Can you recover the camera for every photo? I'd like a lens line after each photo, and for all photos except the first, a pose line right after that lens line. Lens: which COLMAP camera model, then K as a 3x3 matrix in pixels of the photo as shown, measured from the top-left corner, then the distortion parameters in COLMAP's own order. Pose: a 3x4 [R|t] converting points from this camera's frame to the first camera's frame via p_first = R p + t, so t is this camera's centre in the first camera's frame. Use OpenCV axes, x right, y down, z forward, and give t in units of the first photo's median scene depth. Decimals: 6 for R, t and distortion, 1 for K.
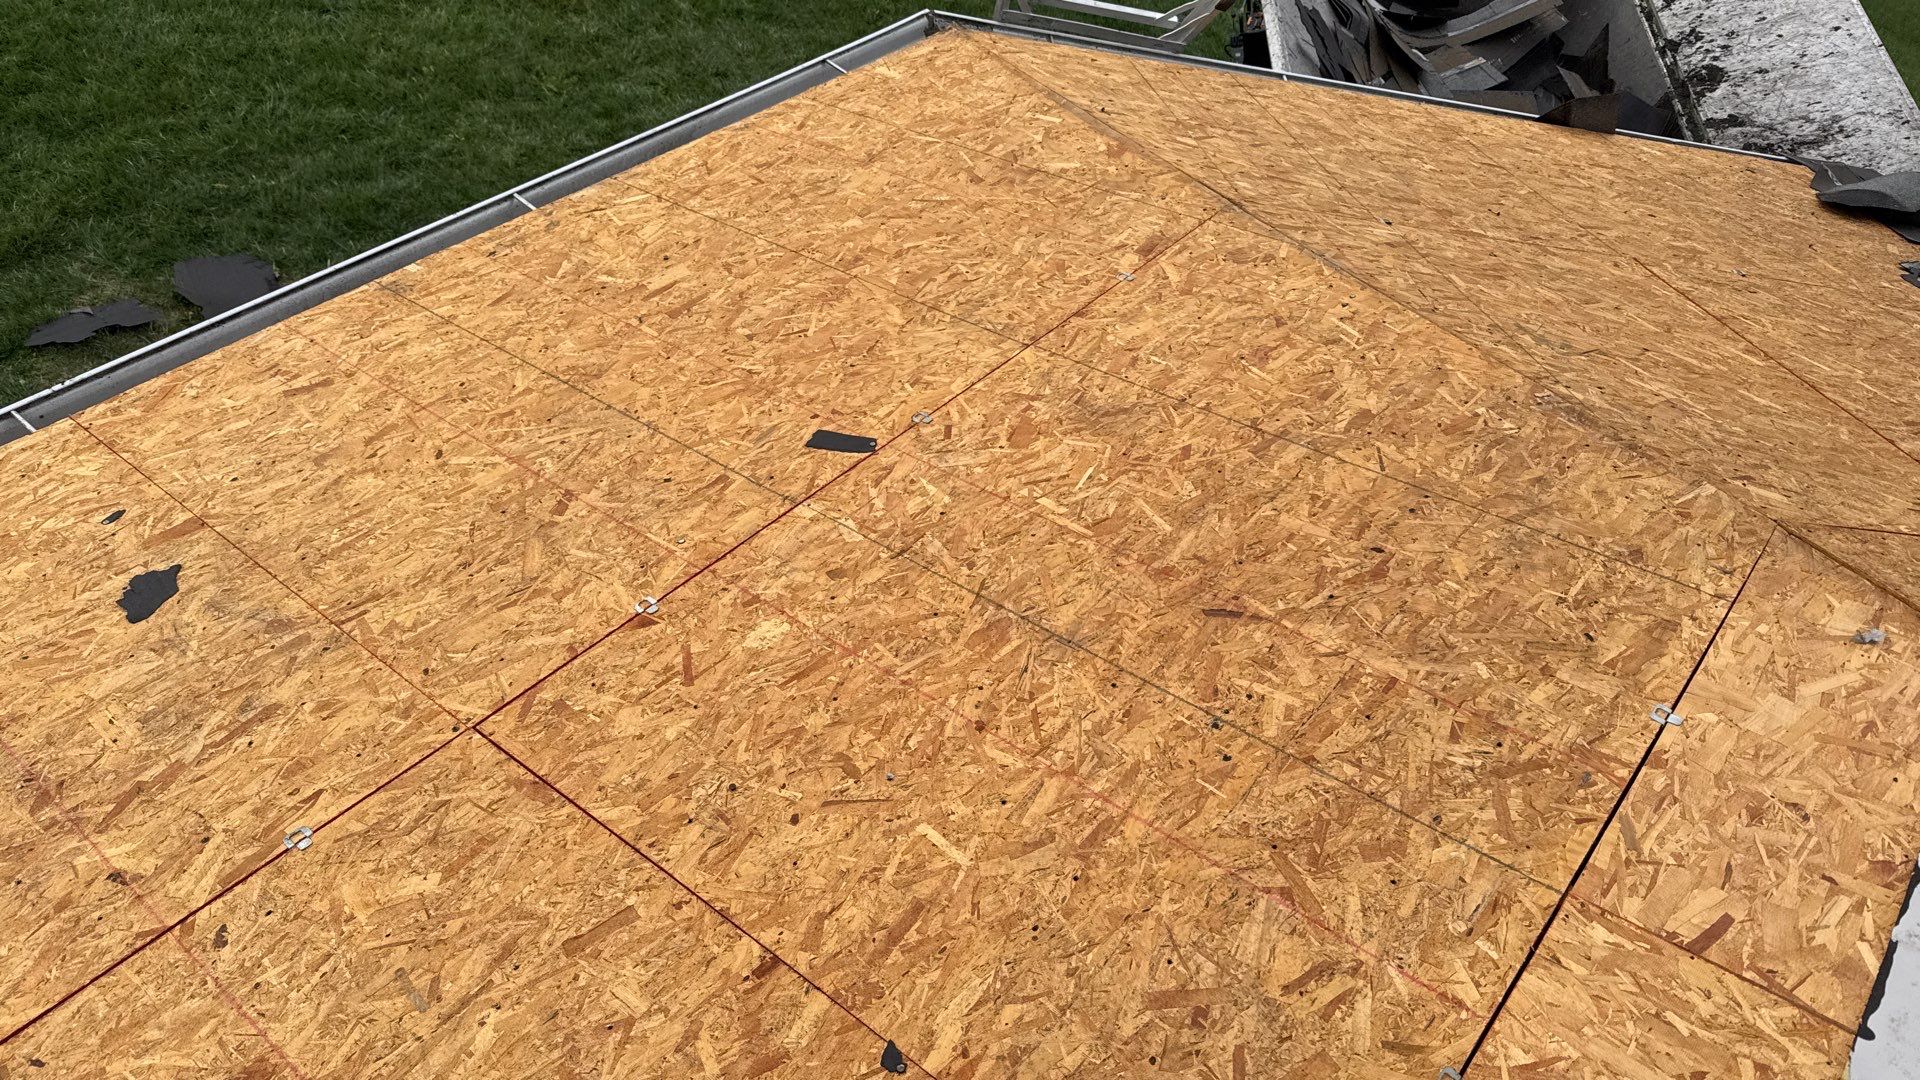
lens RADIAL K [[1252.2, 0, 960.0], [0, 1252.2, 540.0], [0, 0, 1]] dist [0.002297, -0.041718]
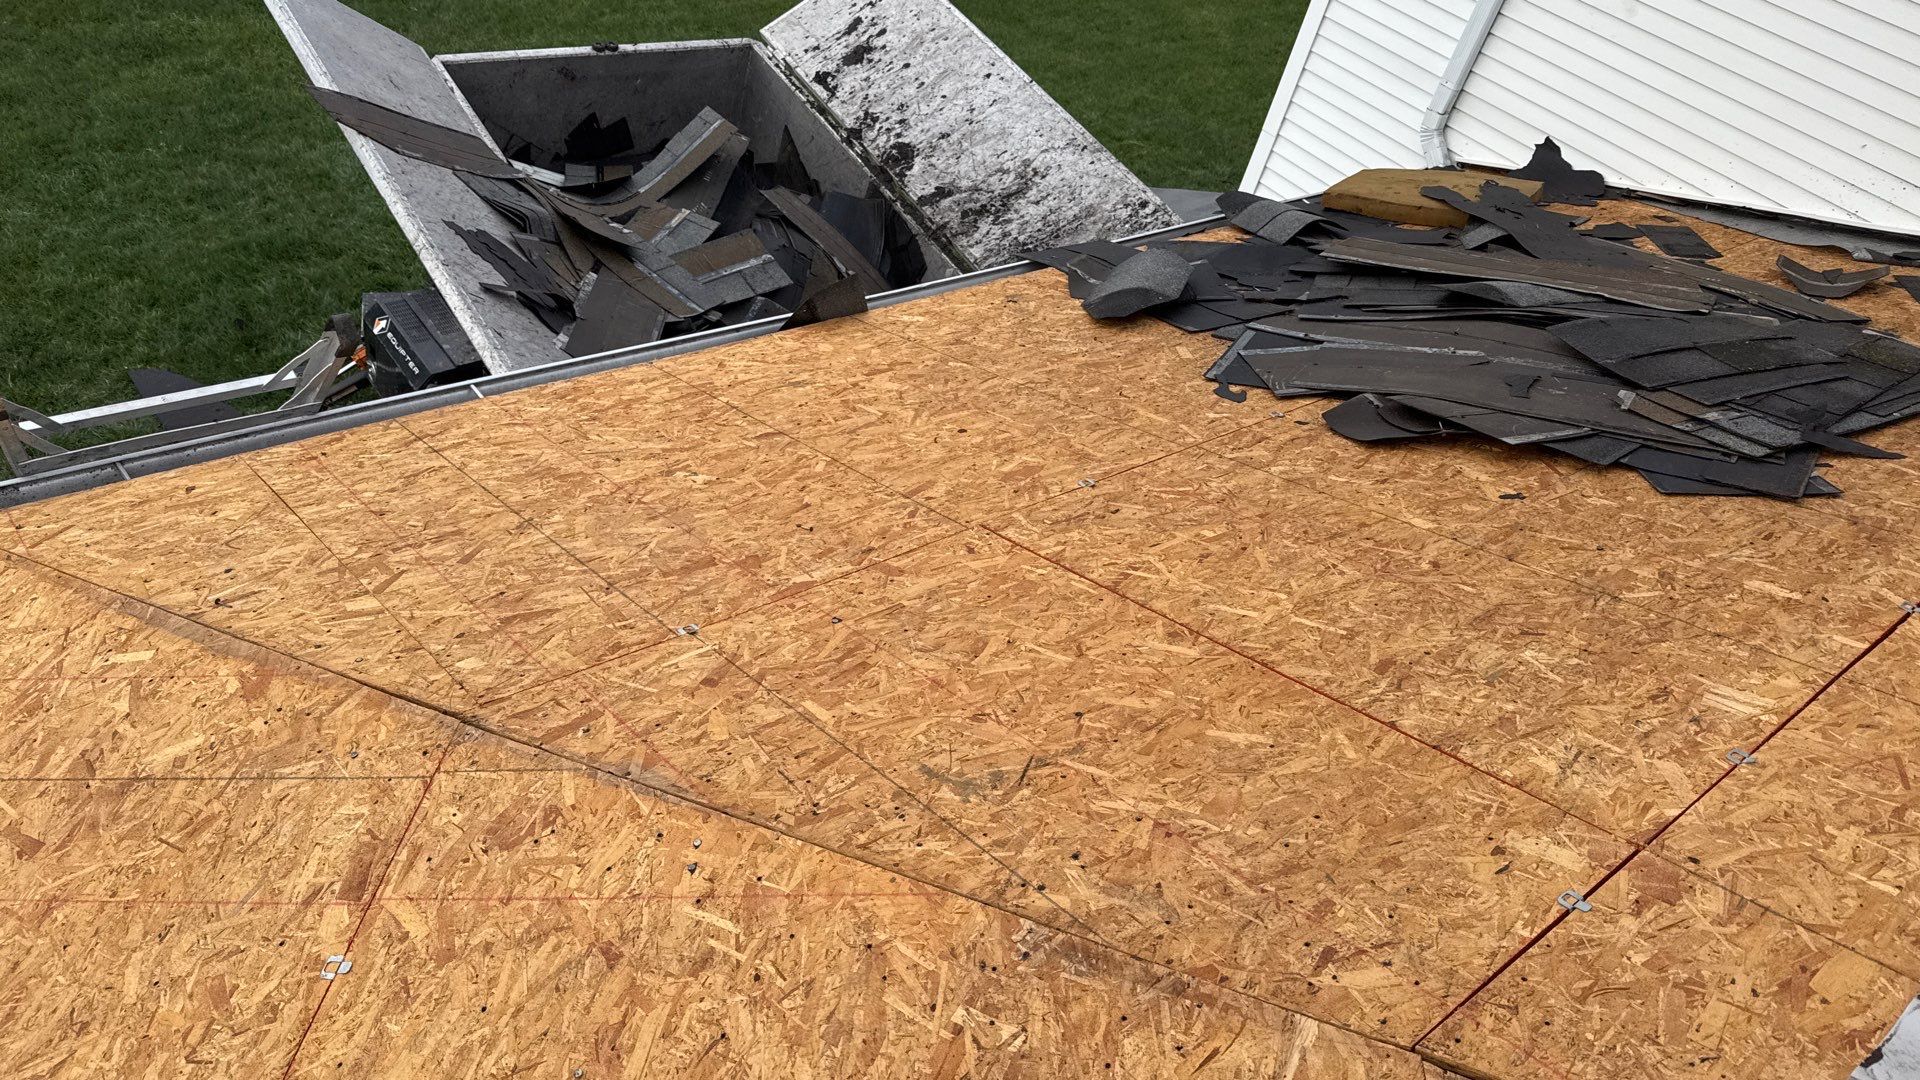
lens RADIAL K [[1405.7, 0, 960.0], [0, 1405.7, 540.0], [0, 0, 1]] dist [0.036354, -0.130565]
pose [[0.815703, -0.363876, 0.449691, 0.113244], [0.419291, 0.907472, -0.026261, -0.193878], [-0.398526, 0.209972, 0.892798, 0.190413]]
